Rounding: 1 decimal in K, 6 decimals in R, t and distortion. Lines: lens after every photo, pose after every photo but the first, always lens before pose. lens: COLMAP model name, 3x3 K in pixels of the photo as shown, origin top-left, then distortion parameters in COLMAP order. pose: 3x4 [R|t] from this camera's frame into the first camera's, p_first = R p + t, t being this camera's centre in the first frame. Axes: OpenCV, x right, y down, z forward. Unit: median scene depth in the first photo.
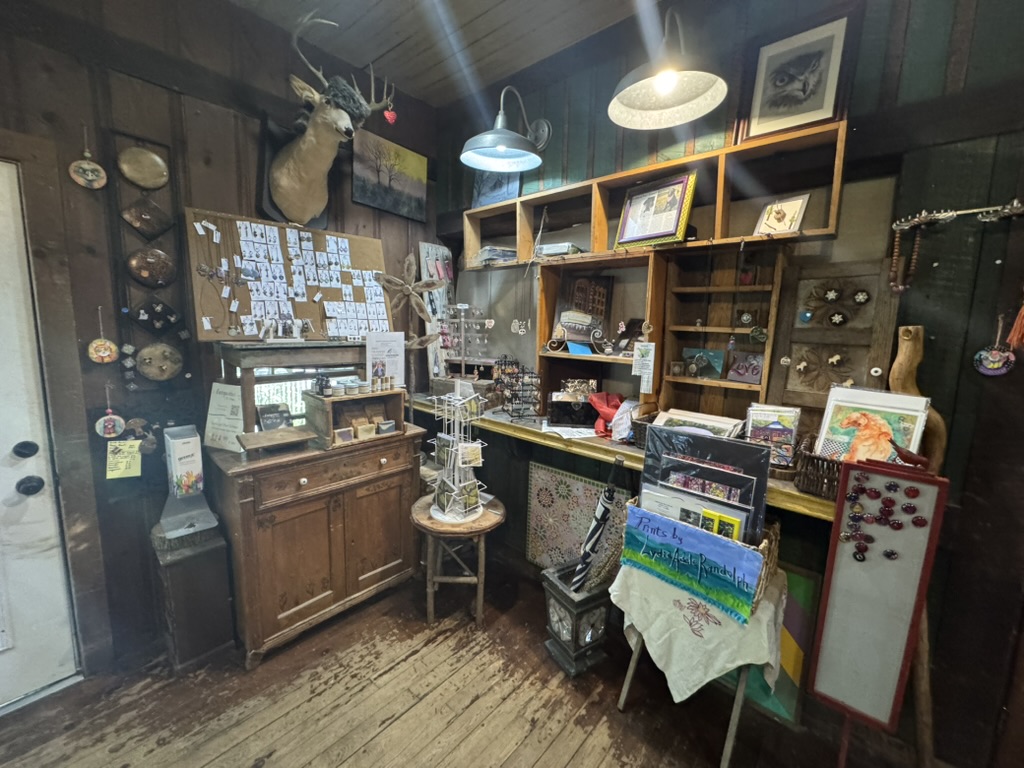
lens RADIAL K [[406.8, 0, 510.6], [0, 406.8, 382.6], [0, 0, 1]] dist [-0.001927, -0.000053]
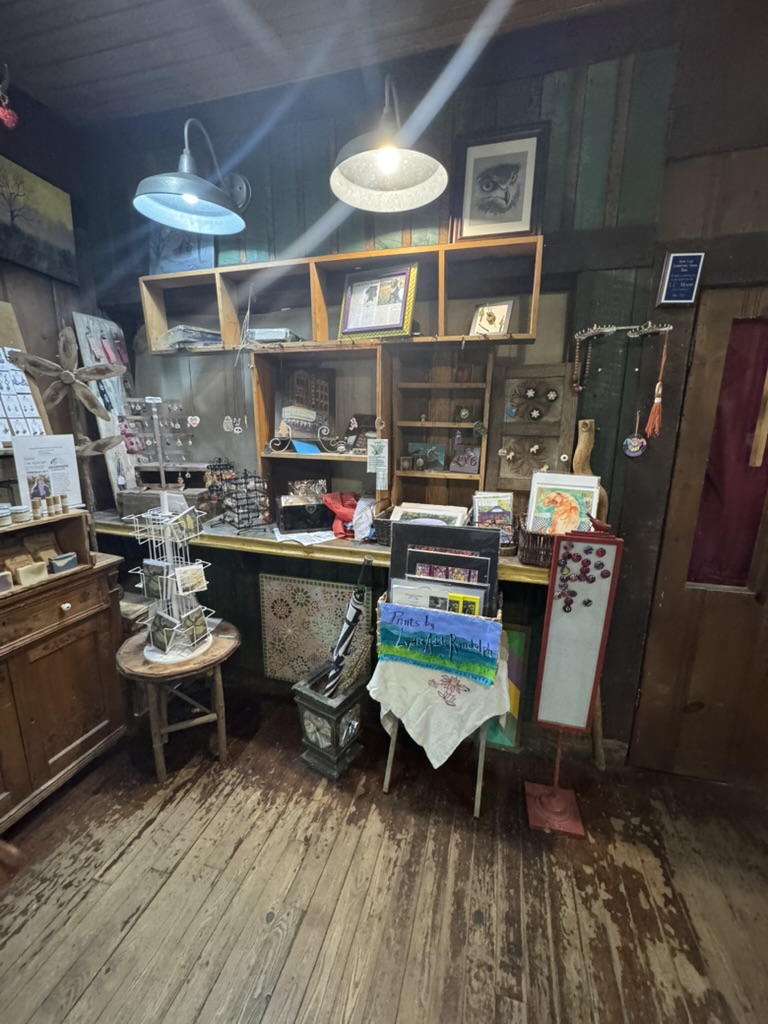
lens RADIAL K [[406.8, 0, 383.6], [0, 406.8, 511.6], [0, 0, 1]] dist [-0.001927, -0.000053]
pose [[0.902814, -0.106399, 0.416660, -0.087774], [0.071578, 0.992572, 0.098371, -0.019159], [-0.424032, -0.058987, 0.903724, 0.086579]]
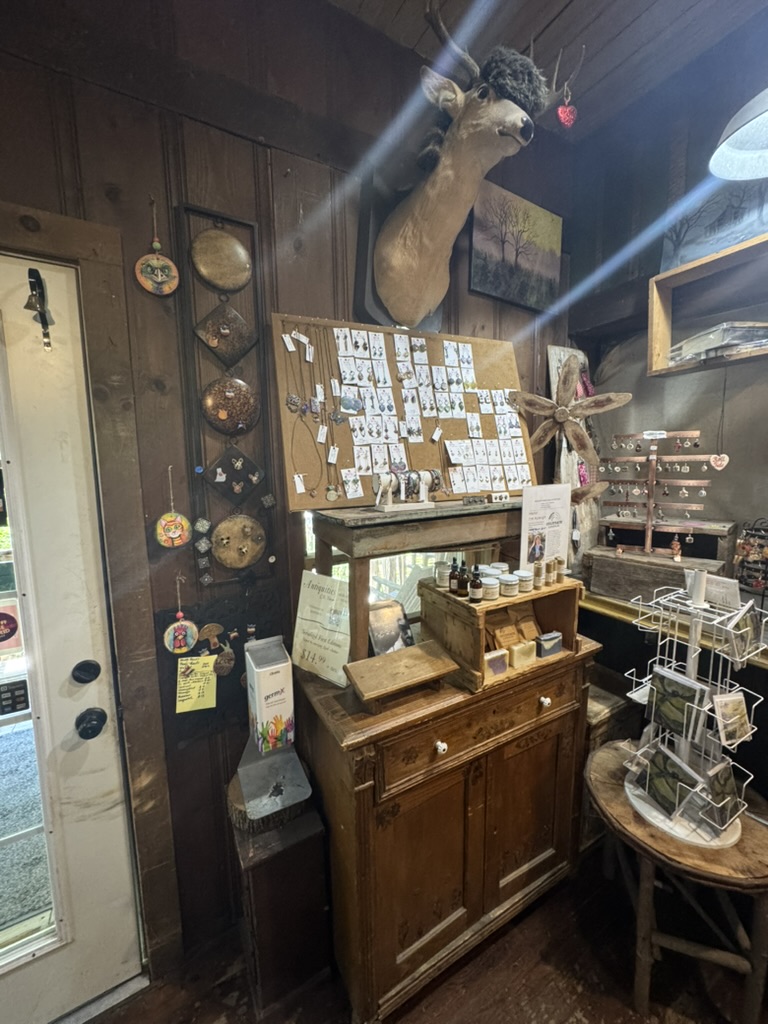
lens RADIAL K [[406.8, 0, 383.7], [0, 406.8, 511.6], [0, 0, 1]] dist [-0.001927, -0.000053]
pose [[0.946801, -0.008389, -0.321712, -0.406968], [0.002071, 0.999798, -0.019975, -0.087326], [0.321814, 0.018246, 0.946627, 0.422946]]
